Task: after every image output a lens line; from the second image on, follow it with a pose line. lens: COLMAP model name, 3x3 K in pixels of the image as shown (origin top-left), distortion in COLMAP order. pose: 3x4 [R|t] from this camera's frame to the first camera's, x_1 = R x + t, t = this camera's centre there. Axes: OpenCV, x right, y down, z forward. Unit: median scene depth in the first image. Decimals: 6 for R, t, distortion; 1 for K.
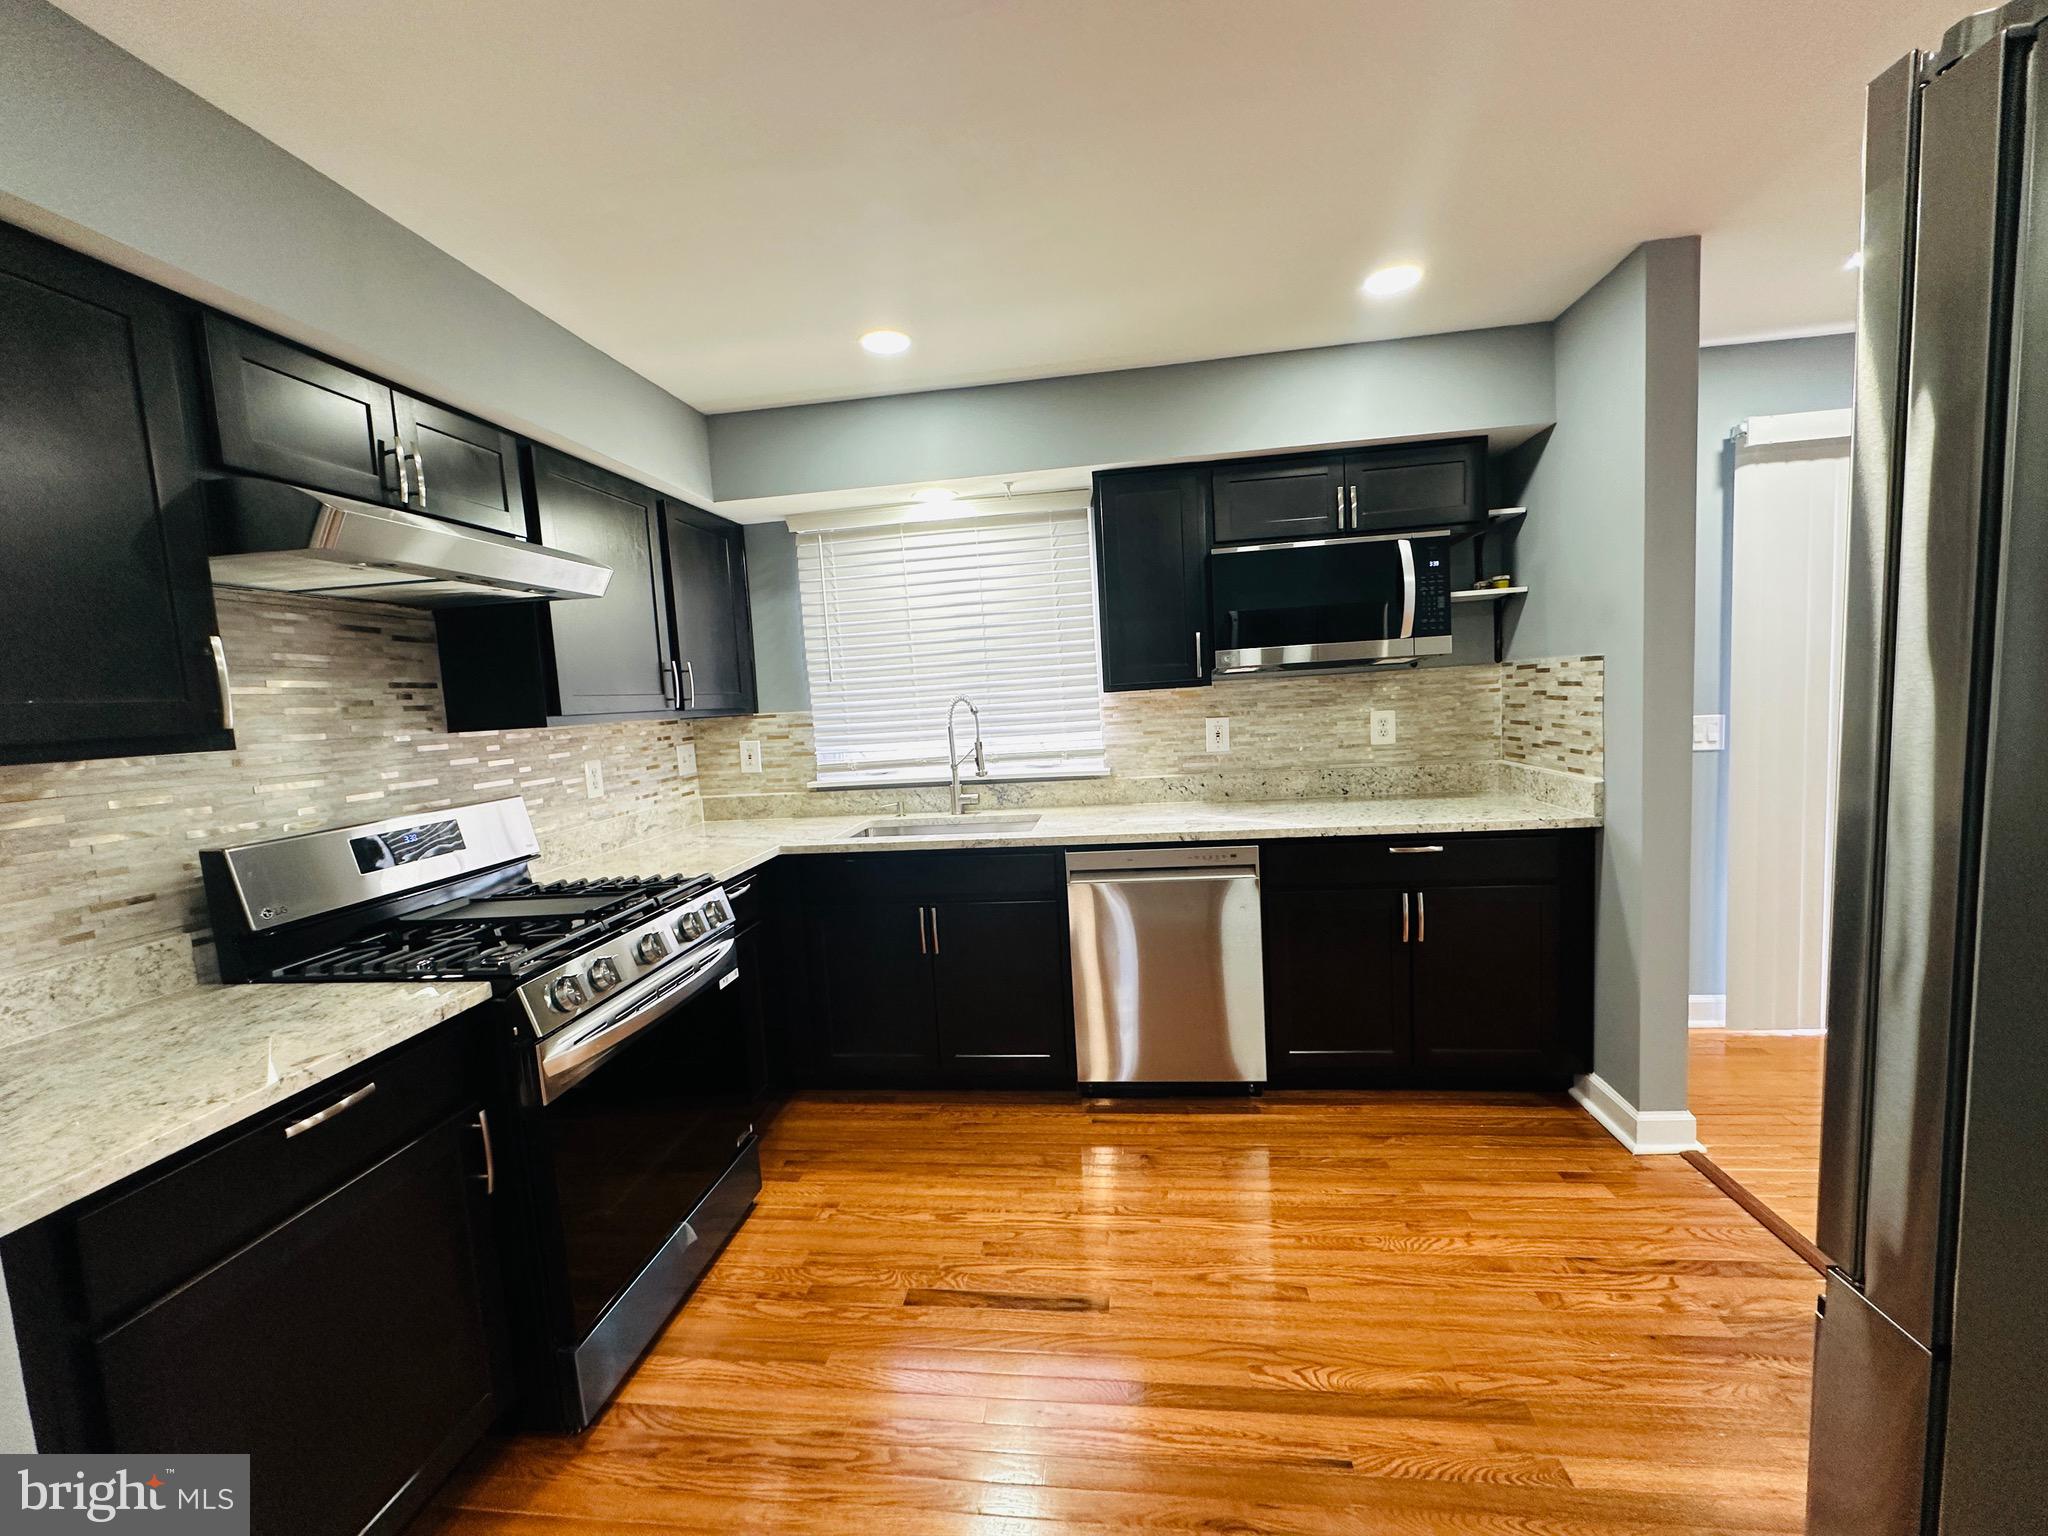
lens RADIAL K [[824.2, 0, 1024.1], [0, 824.2, 773.9], [0, 0, 1]] dist [-0.000724, -0.000110]
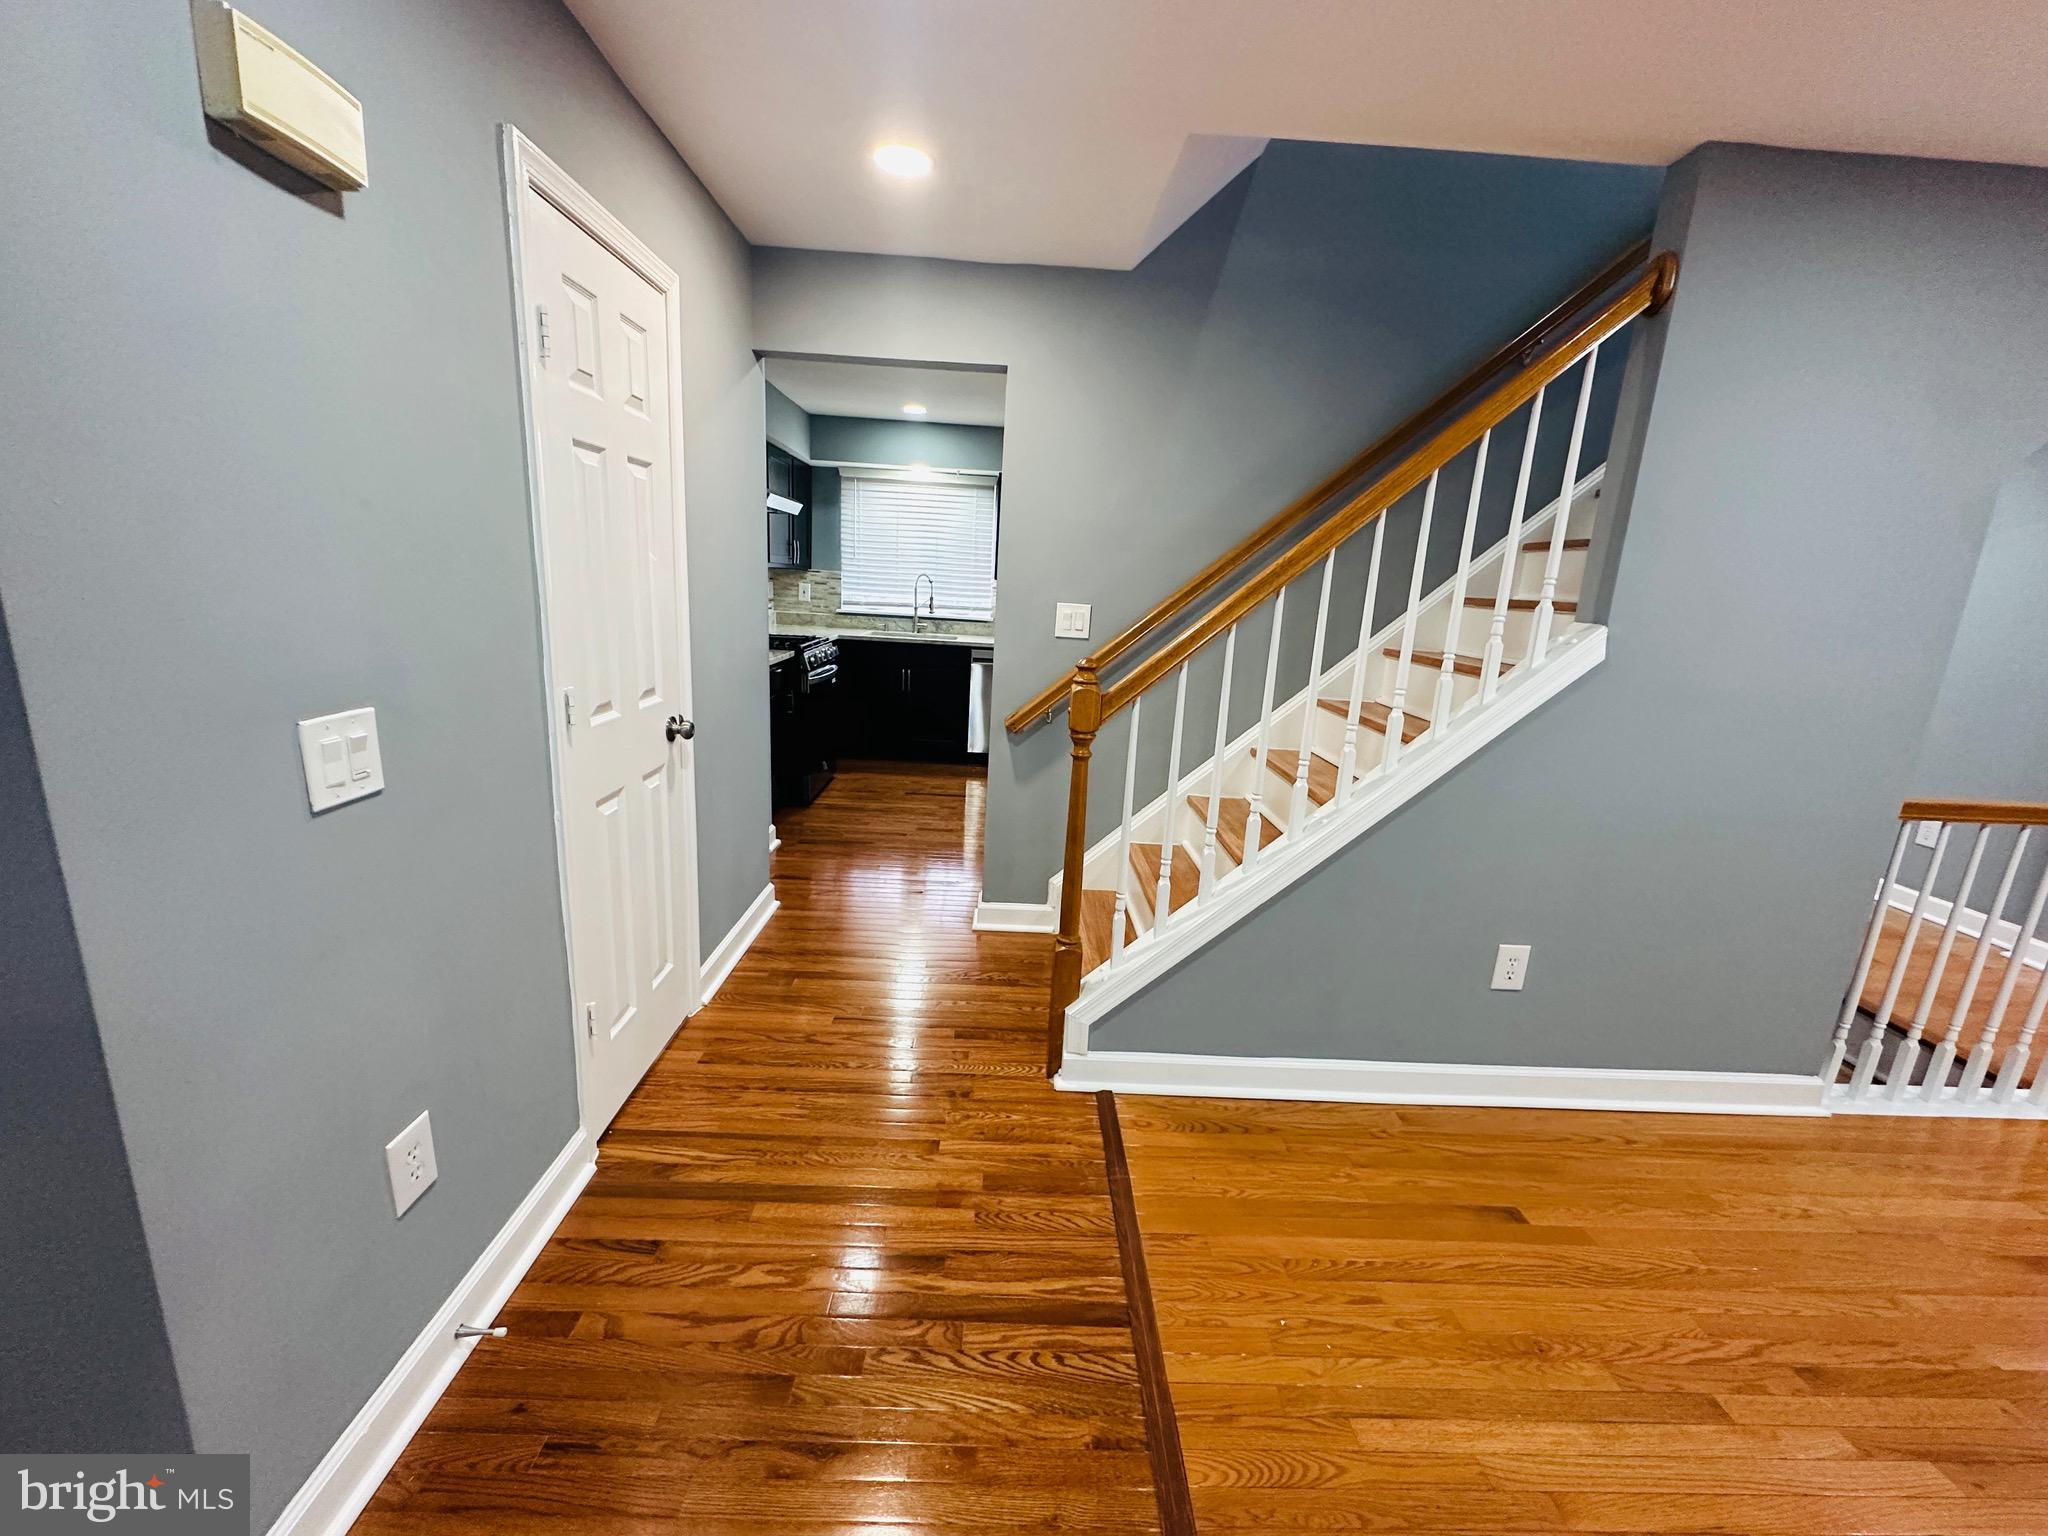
lens RADIAL K [[824.2, 0, 1032.2], [0, 824.2, 762.3], [0, 0, 1]] dist [-0.000724, -0.000110]
pose [[0.982995, 0.078598, 0.165963, -0.112351], [-0.098562, 0.988383, 0.115694, 0.100258], [-0.154942, -0.130084, 0.979322, -1.034287]]
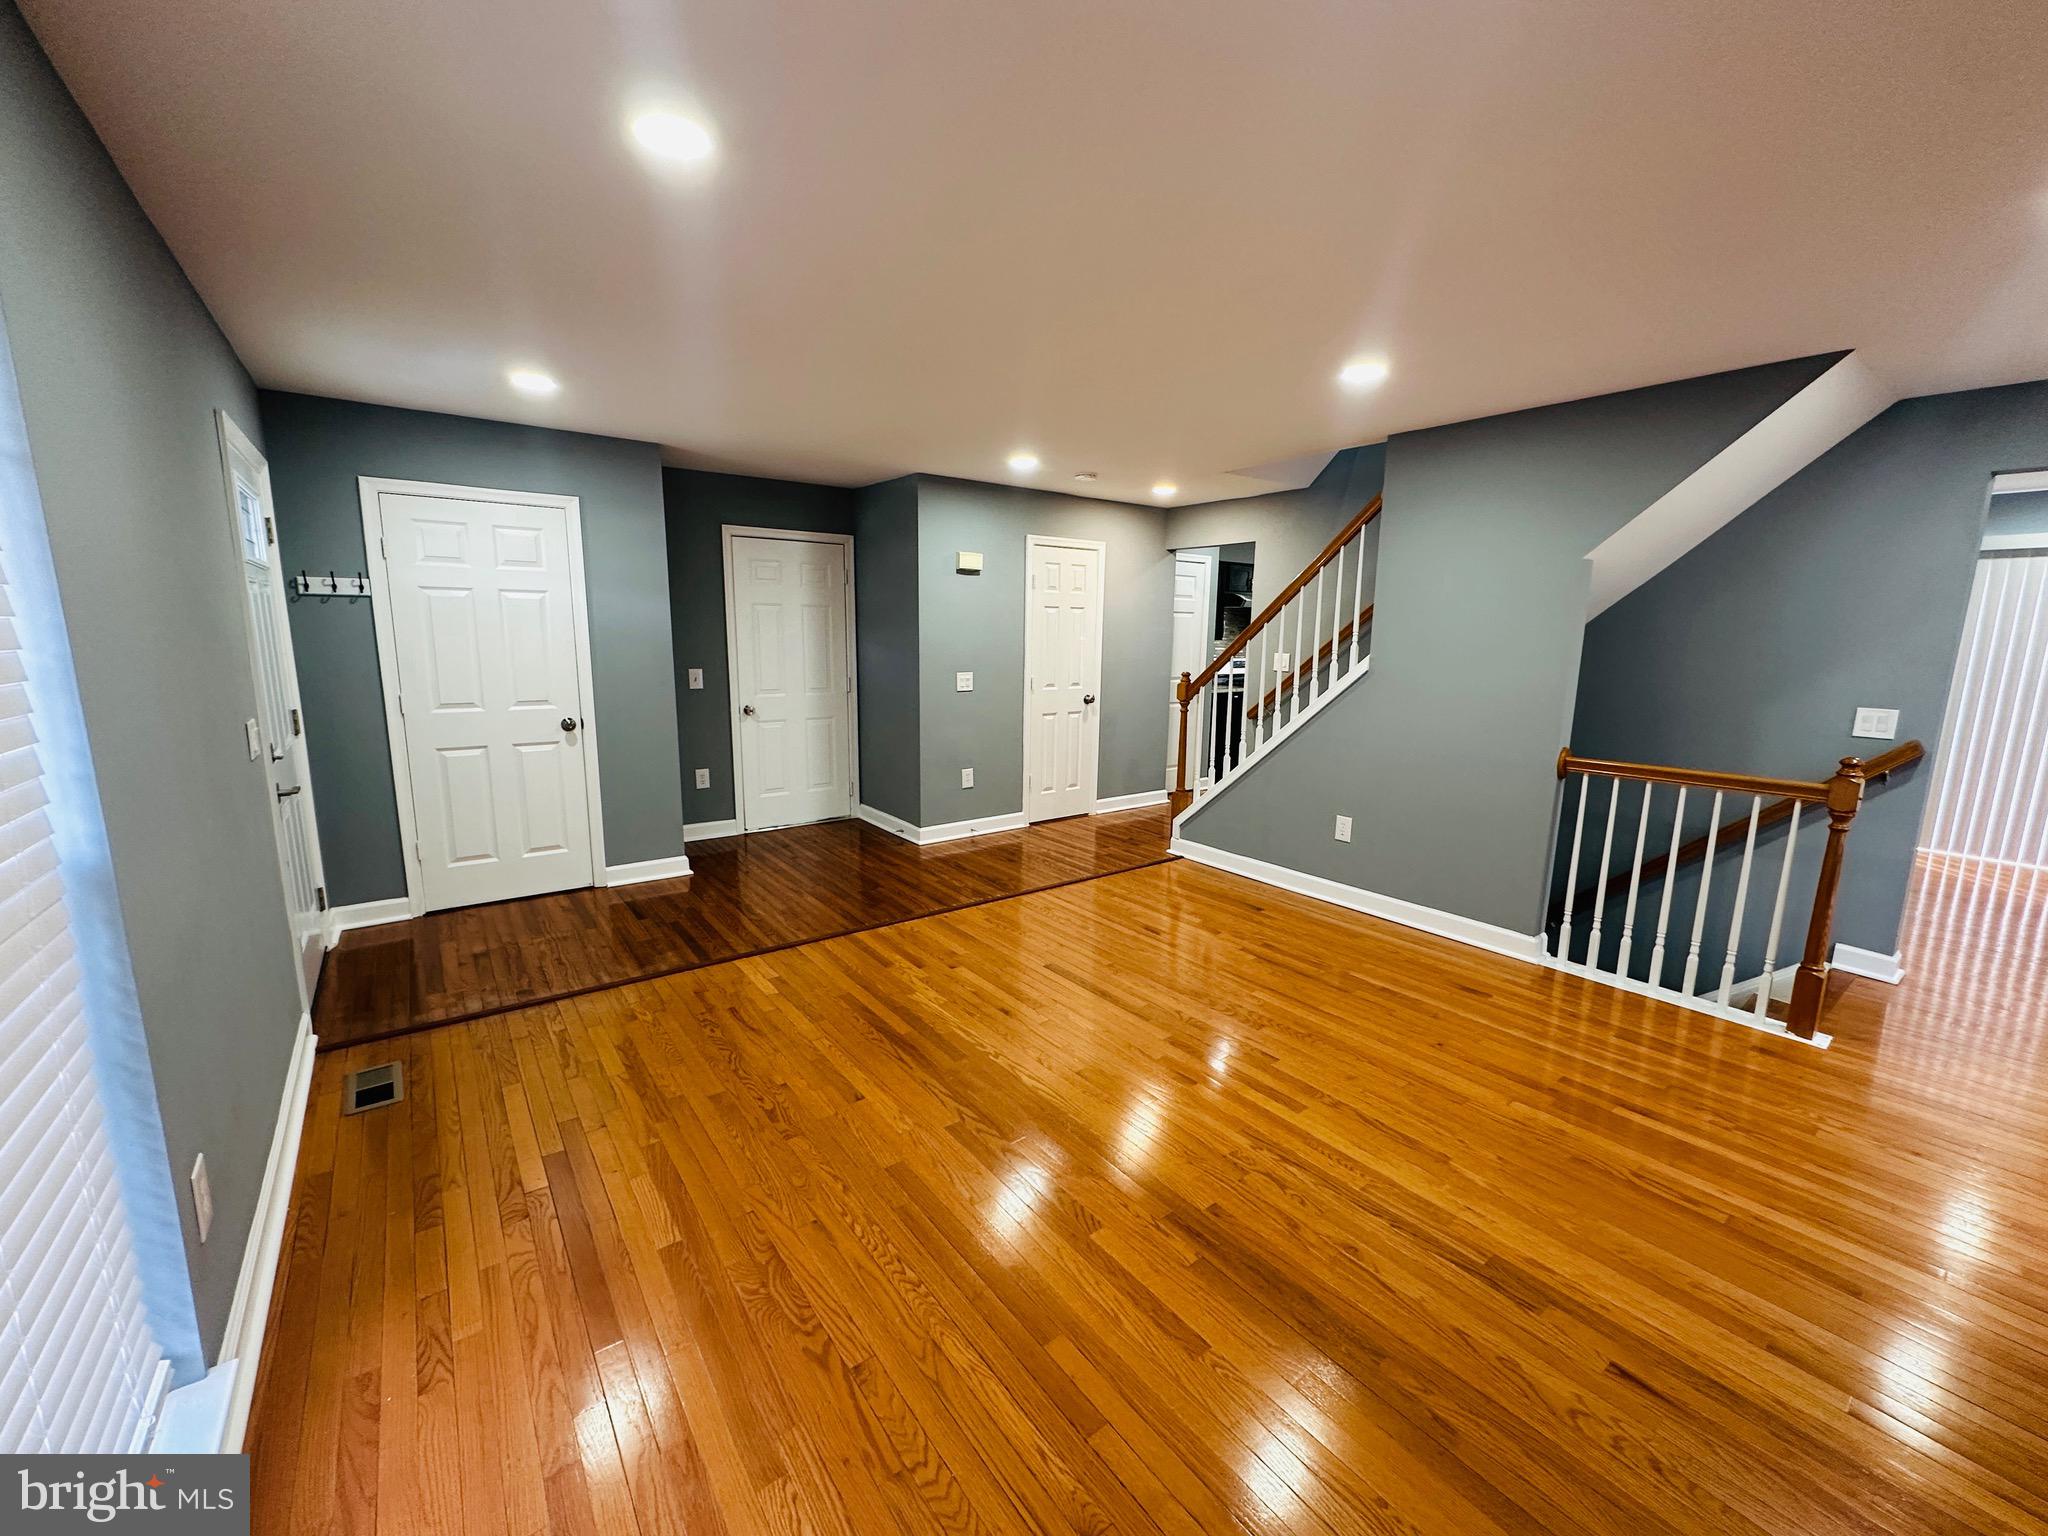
lens RADIAL K [[824.2, 0, 1017.4], [0, 824.2, 767.9], [0, 0, 1]] dist [-0.000724, -0.000110]
pose [[0.683236, 0.187340, -0.705756, 1.021316], [-0.125140, 0.982270, 0.139592, 0.090882], [0.719394, -0.007056, 0.694566, -1.789218]]
